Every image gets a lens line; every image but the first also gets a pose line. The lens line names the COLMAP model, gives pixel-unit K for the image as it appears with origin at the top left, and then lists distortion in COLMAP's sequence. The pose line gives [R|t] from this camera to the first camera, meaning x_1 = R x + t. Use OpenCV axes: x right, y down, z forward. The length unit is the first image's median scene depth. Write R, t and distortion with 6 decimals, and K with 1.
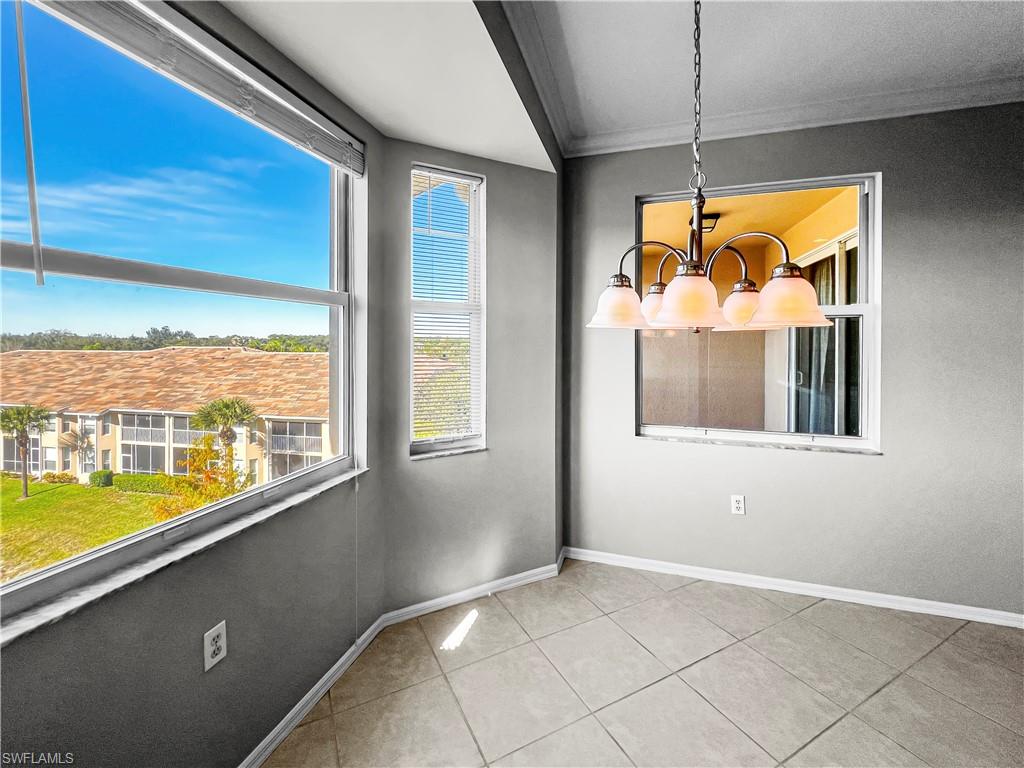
lens RADIAL K [[428.0, 0, 506.1], [0, 428.0, 348.4], [0, 0, 1]] dist [-0.000723, 0.000886]
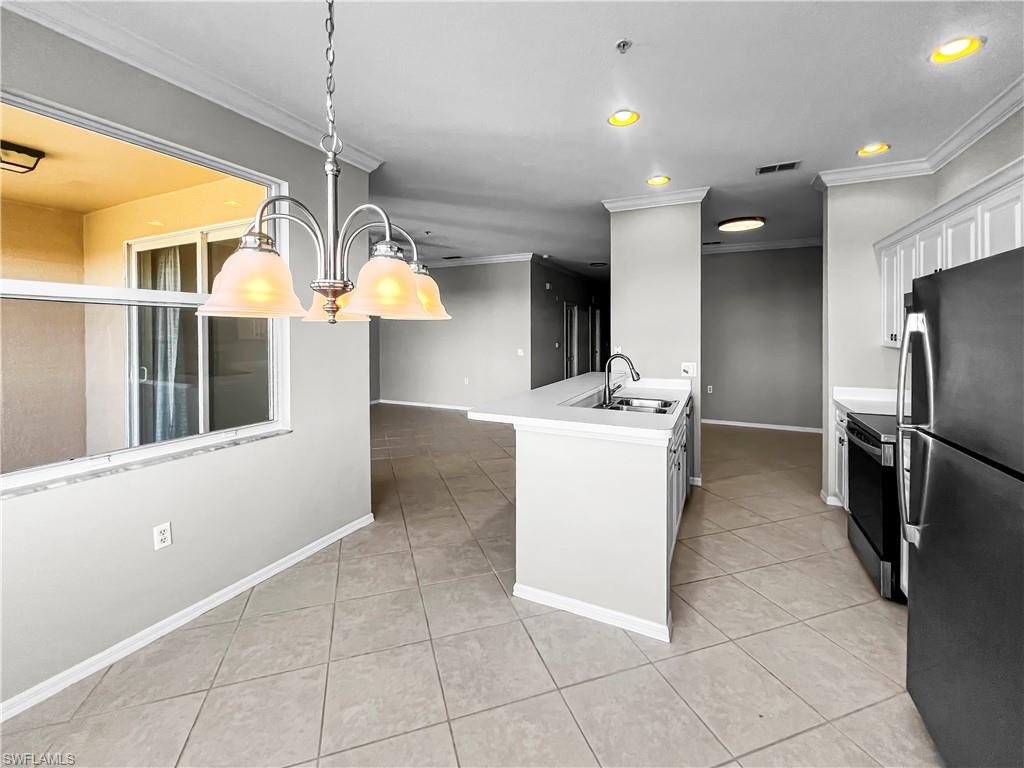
lens RADIAL K [[428.0, 0, 514.0], [0, 428.0, 338.9], [0, 0, 1]] dist [-0.000723, 0.000886]
pose [[0.155465, -0.015929, 0.987713, -0.151045], [0.017470, 0.999758, 0.013373, -0.003919], [-0.987687, 0.015176, 0.155706, 0.228915]]
